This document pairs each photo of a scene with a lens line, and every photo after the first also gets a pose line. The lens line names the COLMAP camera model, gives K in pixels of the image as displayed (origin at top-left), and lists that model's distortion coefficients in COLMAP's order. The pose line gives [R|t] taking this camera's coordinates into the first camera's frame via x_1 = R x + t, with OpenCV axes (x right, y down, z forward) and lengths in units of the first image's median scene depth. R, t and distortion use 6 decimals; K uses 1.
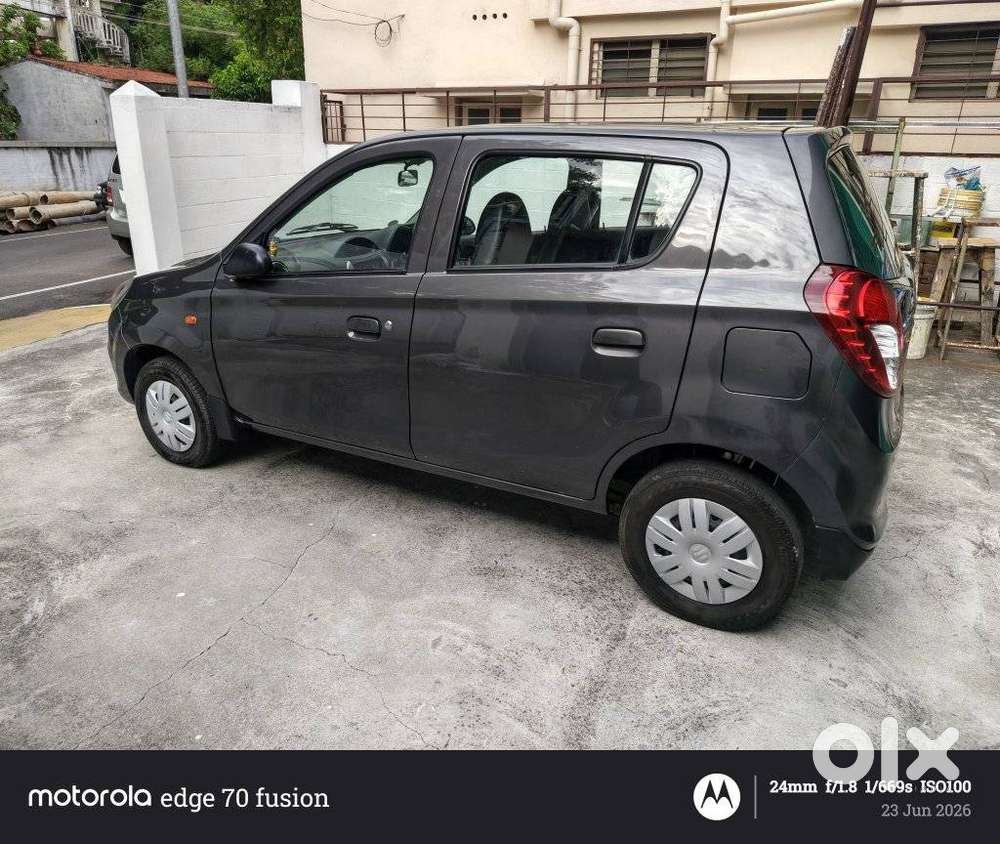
lens RADIAL K [[693.3, 0, 495.6], [0, 693.3, 373.1], [0, 0, 1]] dist [0.052573, -0.064706]
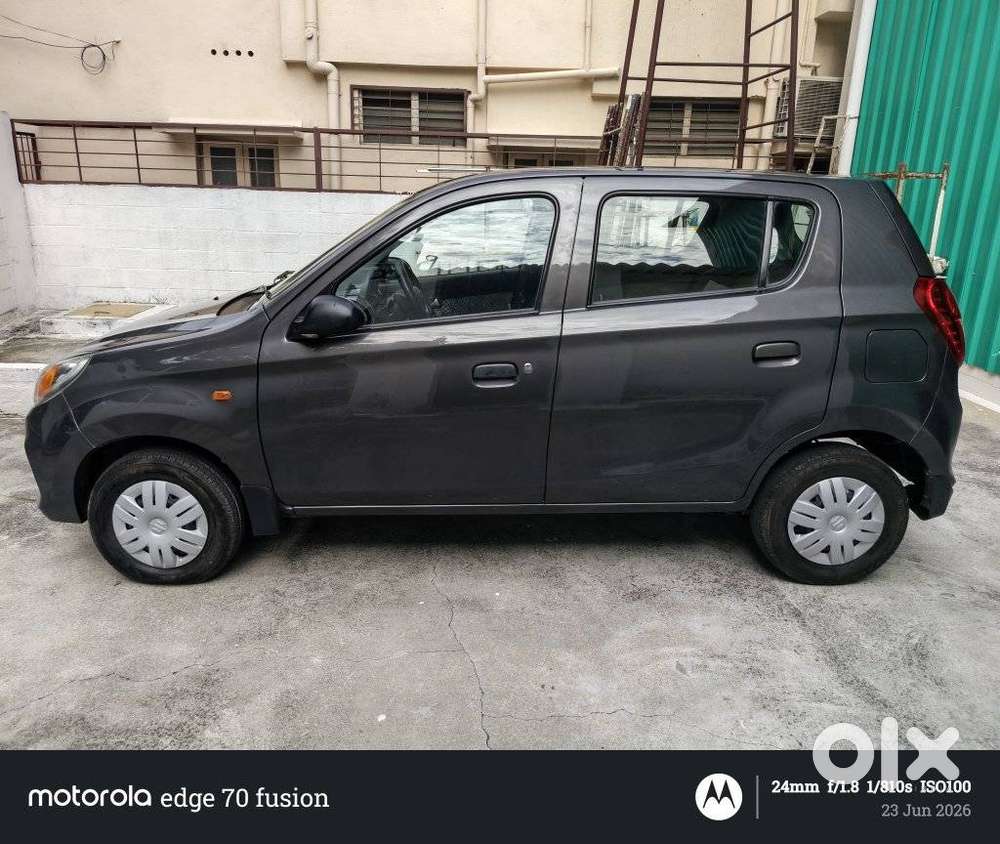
lens RADIAL K [[693.9, 0, 482.6], [0, 693.9, 374.0], [0, 0, 1]] dist [0.053539, -0.063469]
pose [[0.873983, -0.116107, 0.471882, -0.270782], [0.143580, 0.989383, -0.022491, -0.019054], [-0.464261, 0.087410, 0.881375, 0.071290]]
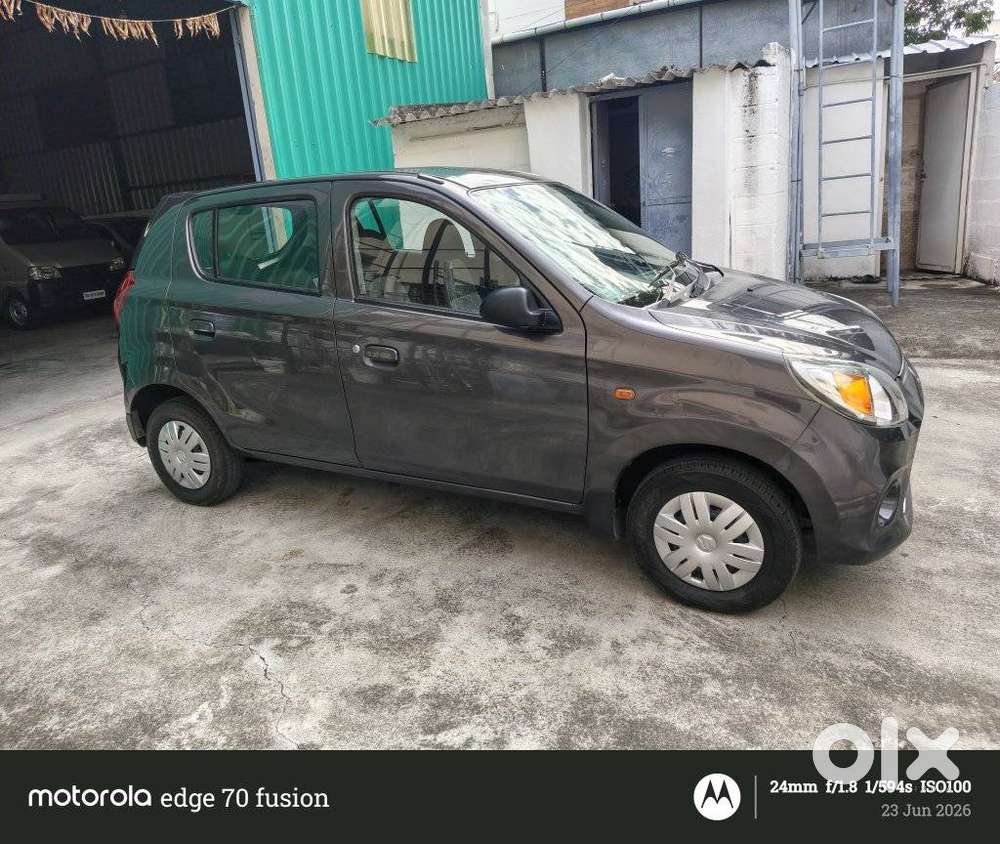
lens RADIAL K [[682.7, 0, 499.2], [0, 682.7, 376.3], [0, 0, 1]] dist [0.046846, -0.058726]
pose [[-0.996376, 0.076641, -0.036880, -0.012704], [0.044257, 0.837477, 0.544678, -0.314717], [0.072631, 0.541072, -0.837834, 0.994809]]
